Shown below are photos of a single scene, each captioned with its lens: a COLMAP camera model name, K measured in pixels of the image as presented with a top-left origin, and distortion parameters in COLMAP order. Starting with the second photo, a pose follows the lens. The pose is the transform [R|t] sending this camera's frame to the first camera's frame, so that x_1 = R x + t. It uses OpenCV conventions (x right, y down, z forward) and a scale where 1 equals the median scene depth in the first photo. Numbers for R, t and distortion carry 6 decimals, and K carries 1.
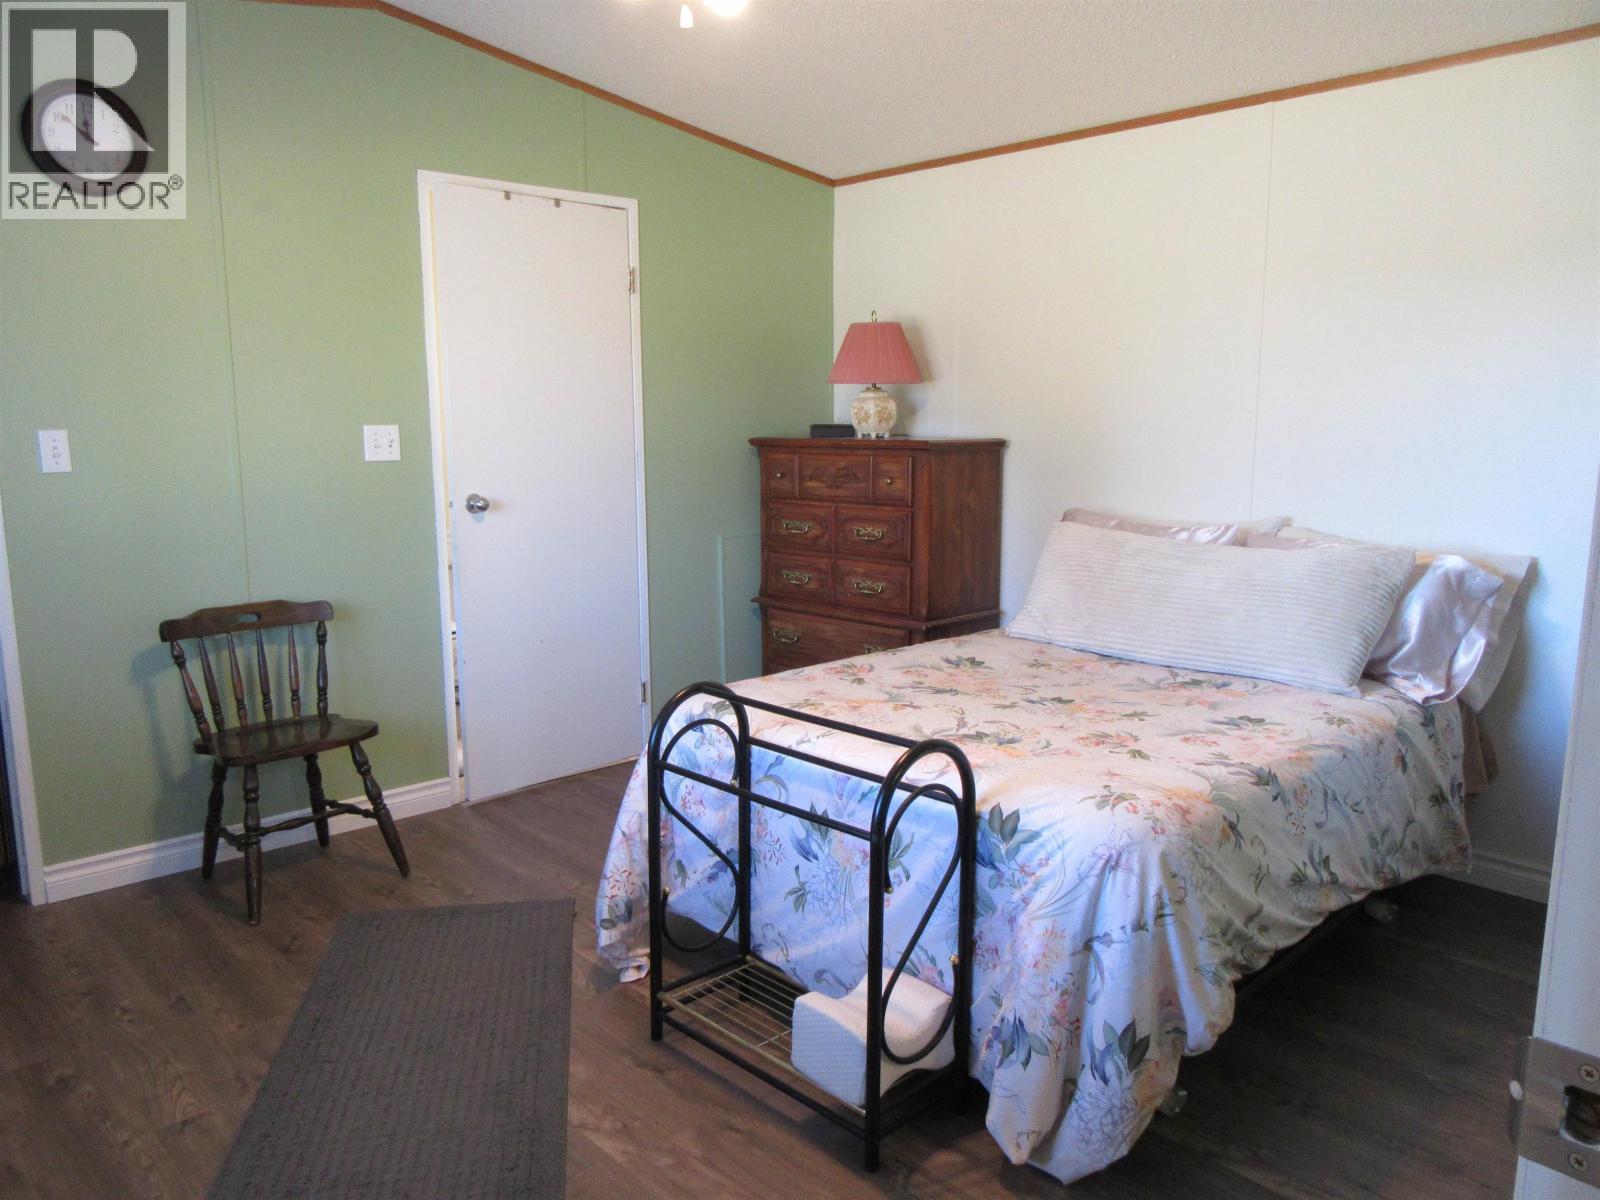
lens RADIAL K [[1179.5, 0, 805.4], [0, 1179.5, 596.5], [0, 0, 1]] dist [-0.019052, 0.014657]
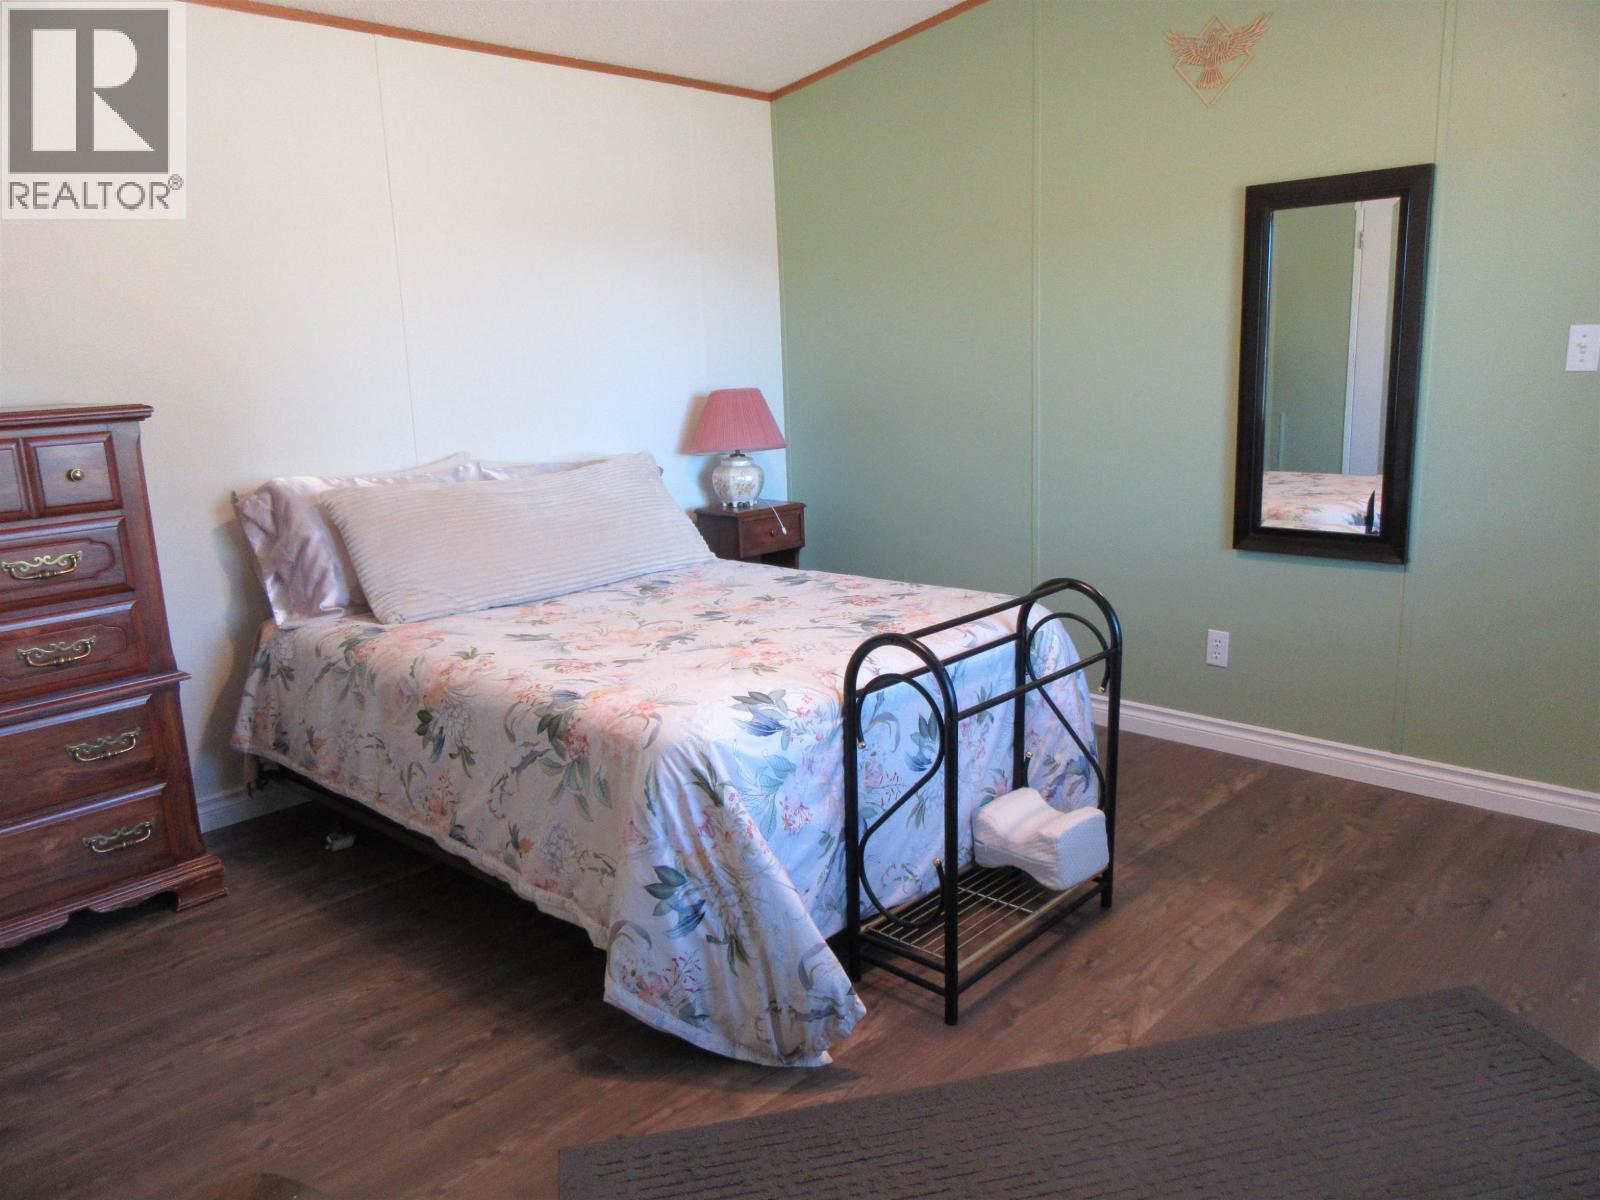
lens RADIAL K [[1179.5, 0, 796.6], [0, 1179.5, 598.4], [0, 0, 1]] dist [-0.019052, 0.014657]
pose [[-0.056137, -0.203071, 0.977553, -0.775469], [0.189951, 0.959042, 0.210134, -0.126619], [-0.980187, 0.197483, -0.015264, 0.875750]]
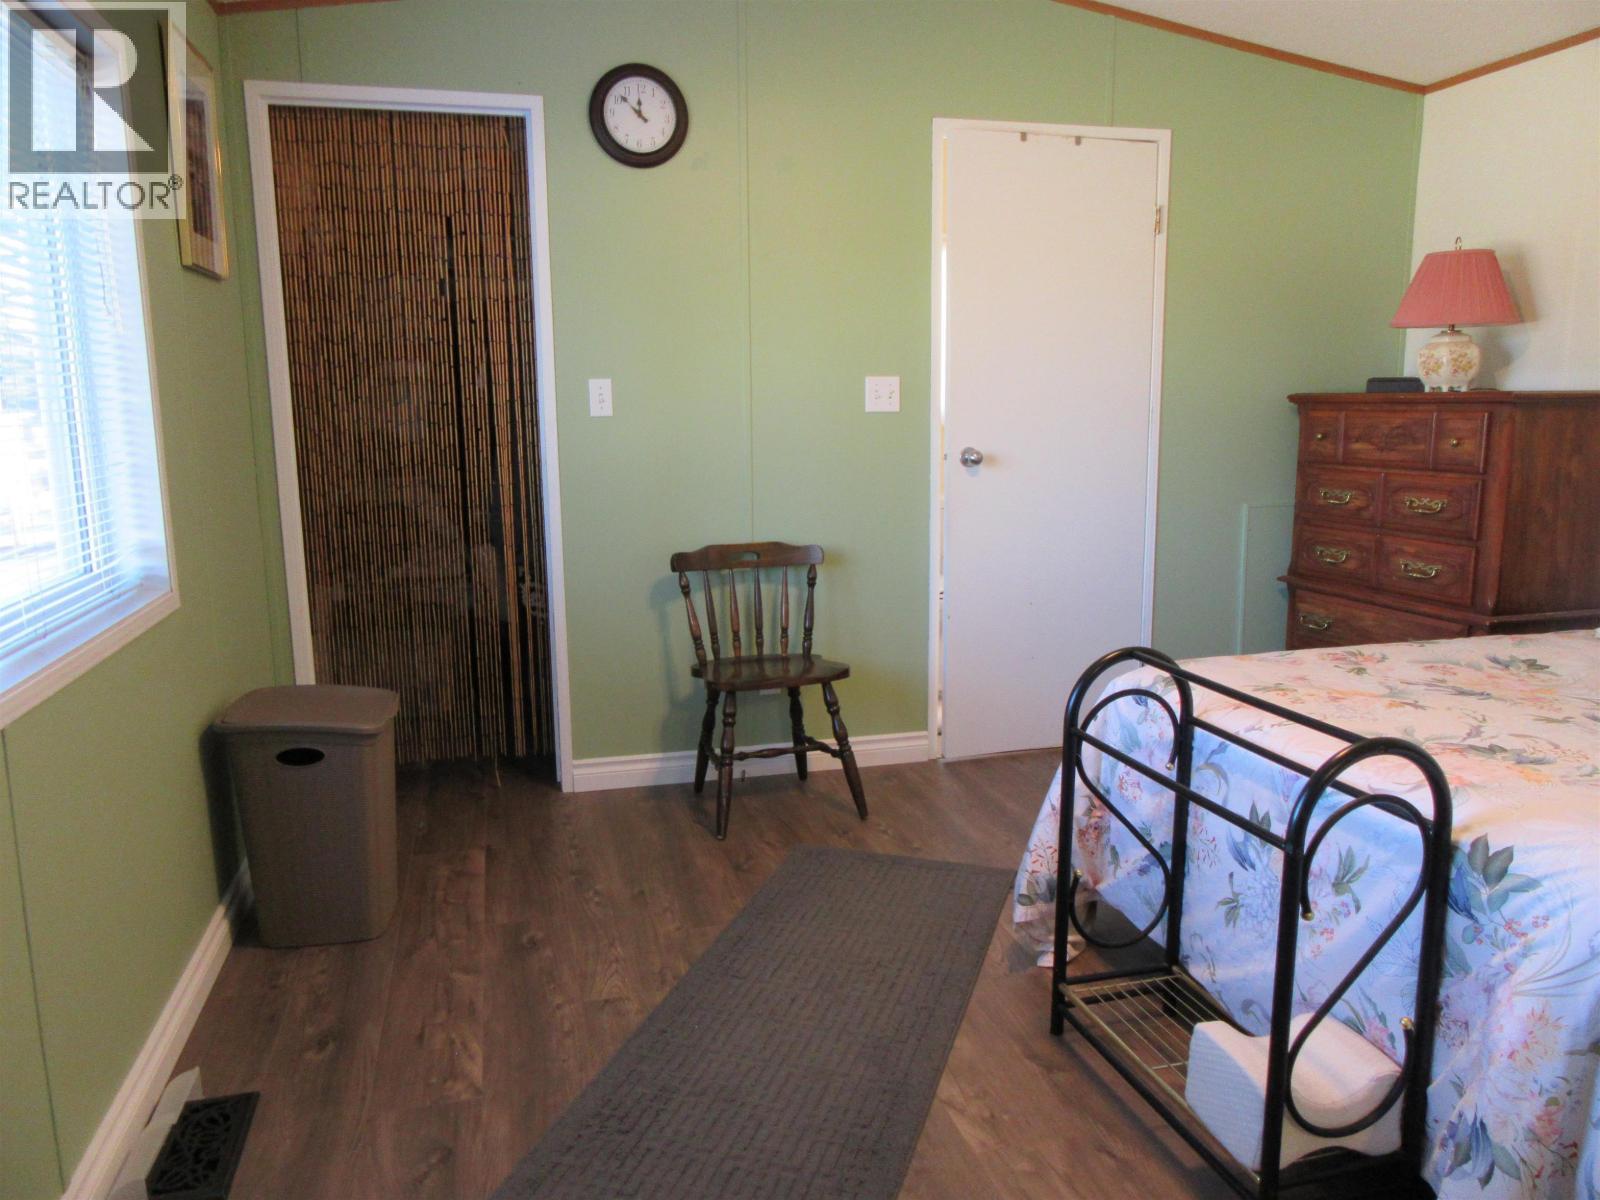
lens RADIAL K [[1179.5, 0, 802.7], [0, 1179.5, 598.9], [0, 0, 1]] dist [-0.019052, 0.014657]
pose [[0.880270, 0.074937, -0.468518, 0.083124], [-0.067369, 0.997185, 0.032919, 0.020004], [0.469665, 0.002586, 0.882841, 0.086319]]
